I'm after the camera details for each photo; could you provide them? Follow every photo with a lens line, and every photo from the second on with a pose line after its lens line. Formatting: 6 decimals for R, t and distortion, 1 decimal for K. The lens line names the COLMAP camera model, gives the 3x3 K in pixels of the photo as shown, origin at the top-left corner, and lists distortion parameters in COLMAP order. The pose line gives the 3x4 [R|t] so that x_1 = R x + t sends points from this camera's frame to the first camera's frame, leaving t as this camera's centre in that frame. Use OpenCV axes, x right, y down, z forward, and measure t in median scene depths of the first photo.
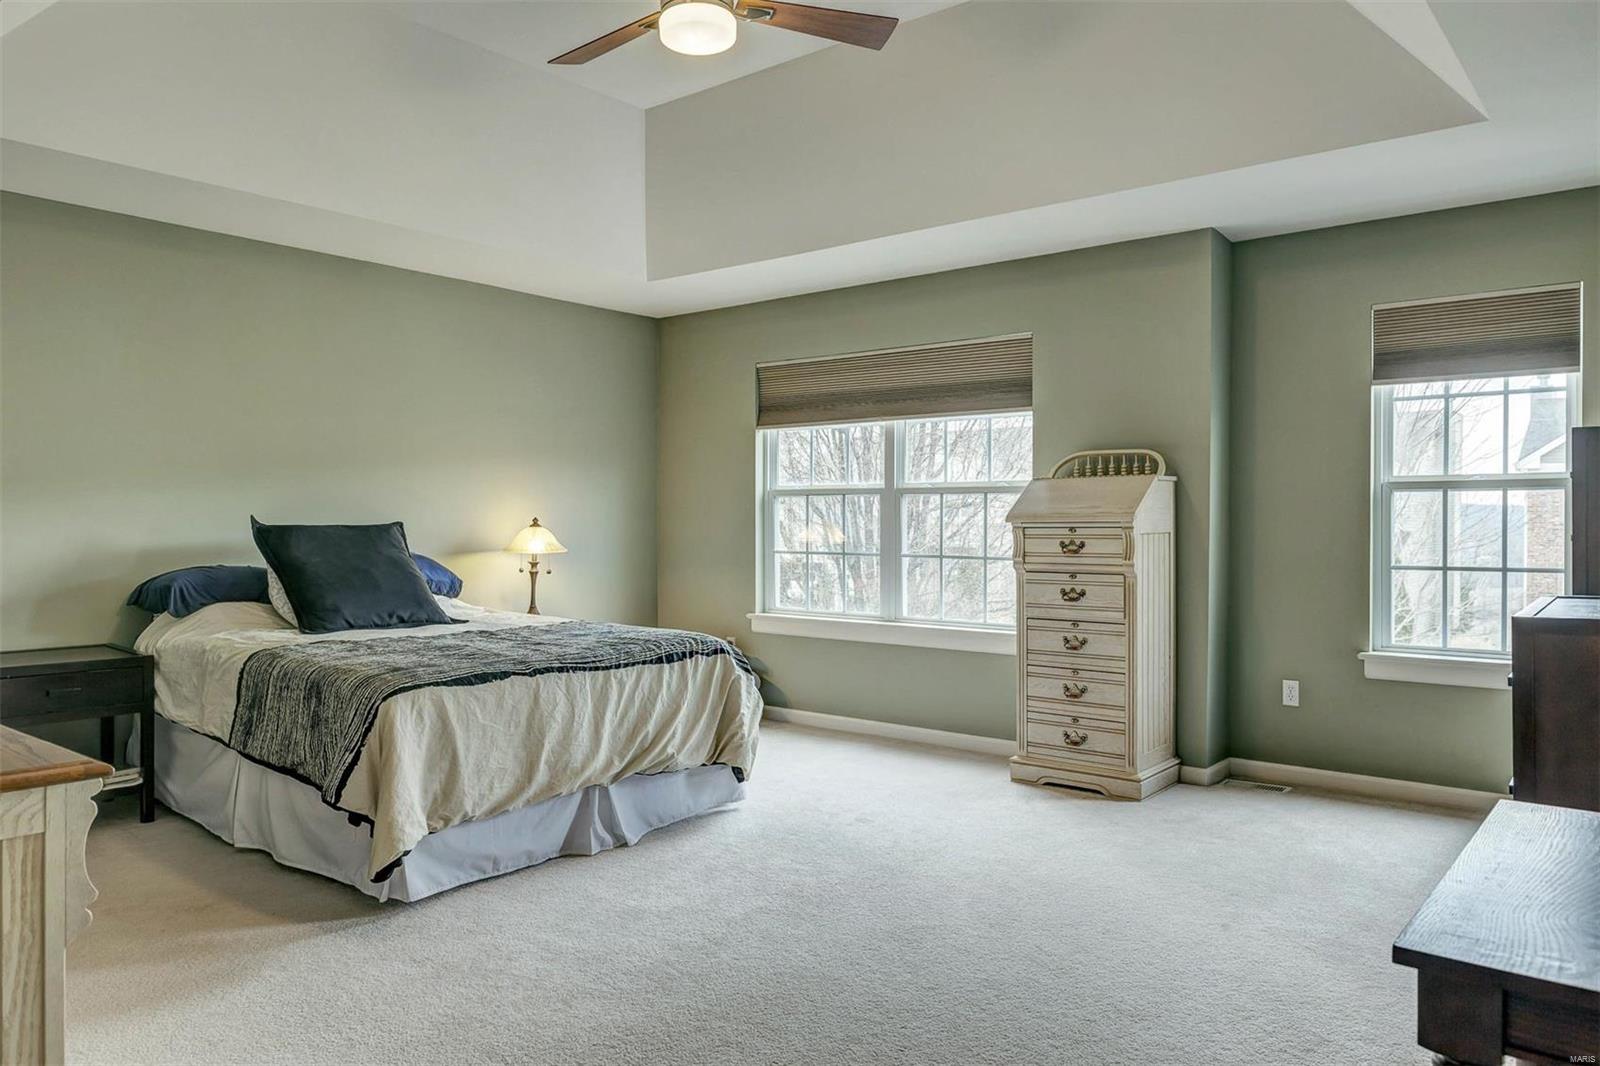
lens RADIAL K [[1154.3, 0, 802.3], [0, 1154.3, 506.2], [0, 0, 1]] dist [-0.002700, 0.004305]
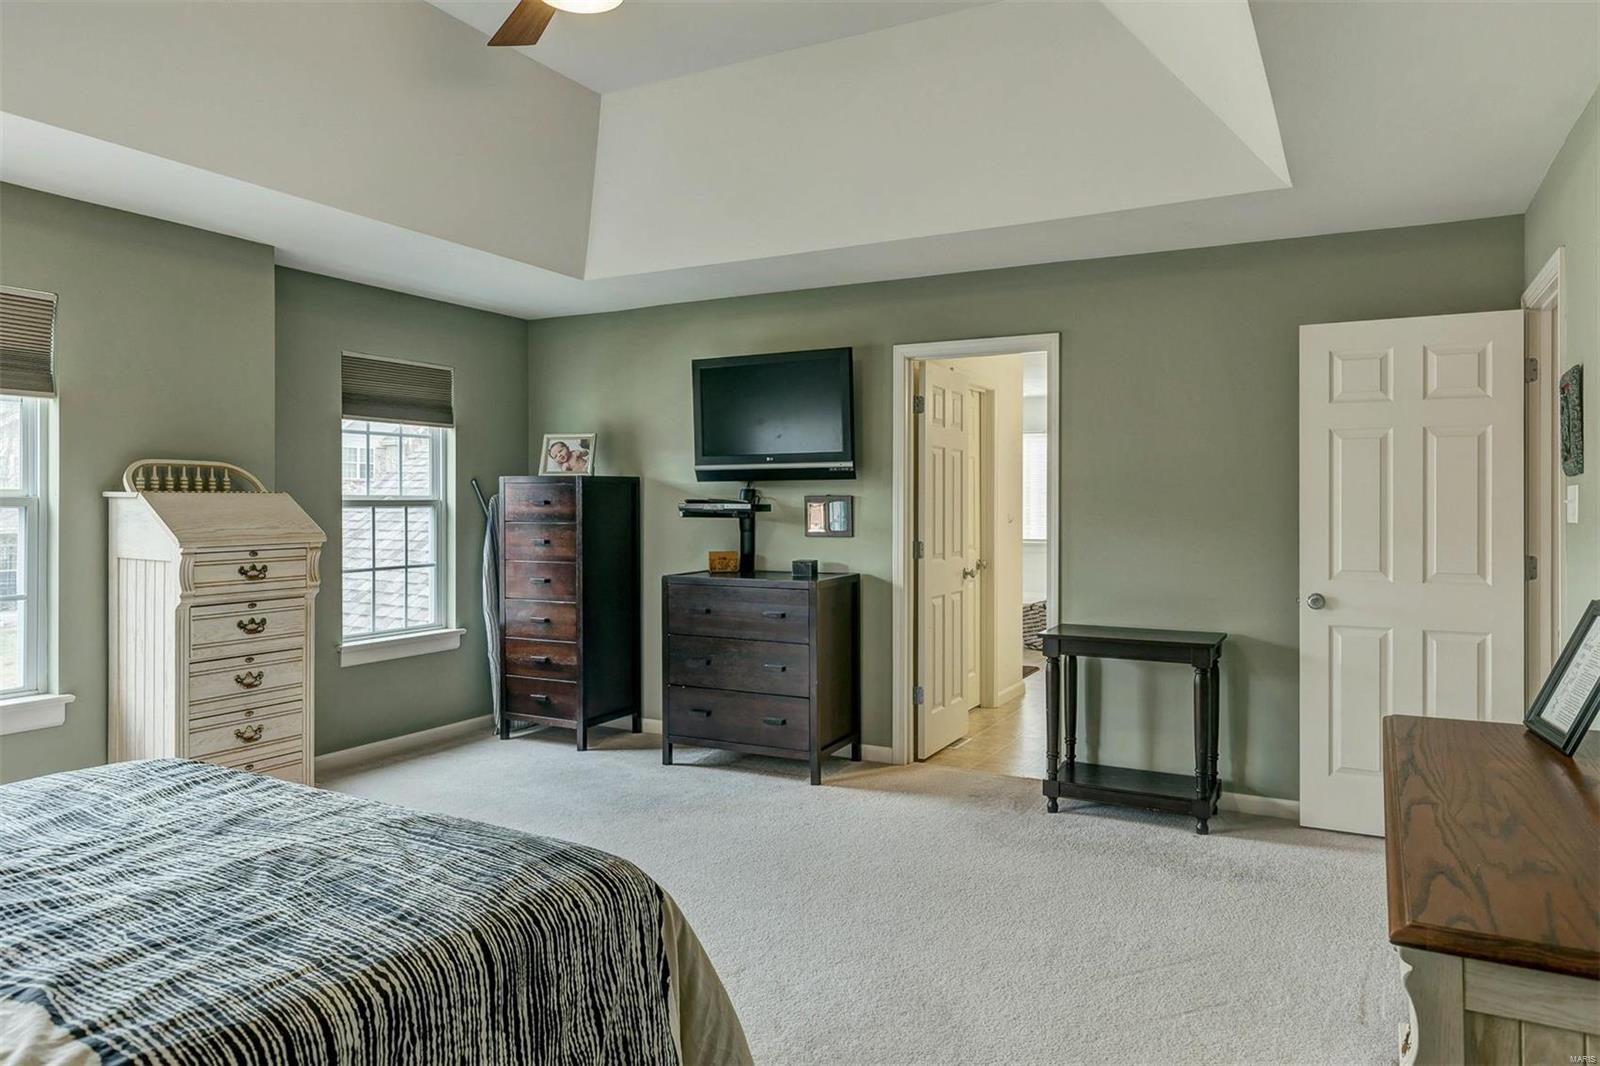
lens RADIAL K [[1051.6, 0, 805.3], [0, 1051.6, 503.4], [0, 0, 1]] dist [0.001130, 0.000506]
pose [[-0.208231, 0.000009, 0.978080, -0.649751], [-0.008268, 0.999964, -0.001769, -0.020020], [-0.978045, -0.008455, -0.208223, 0.752040]]
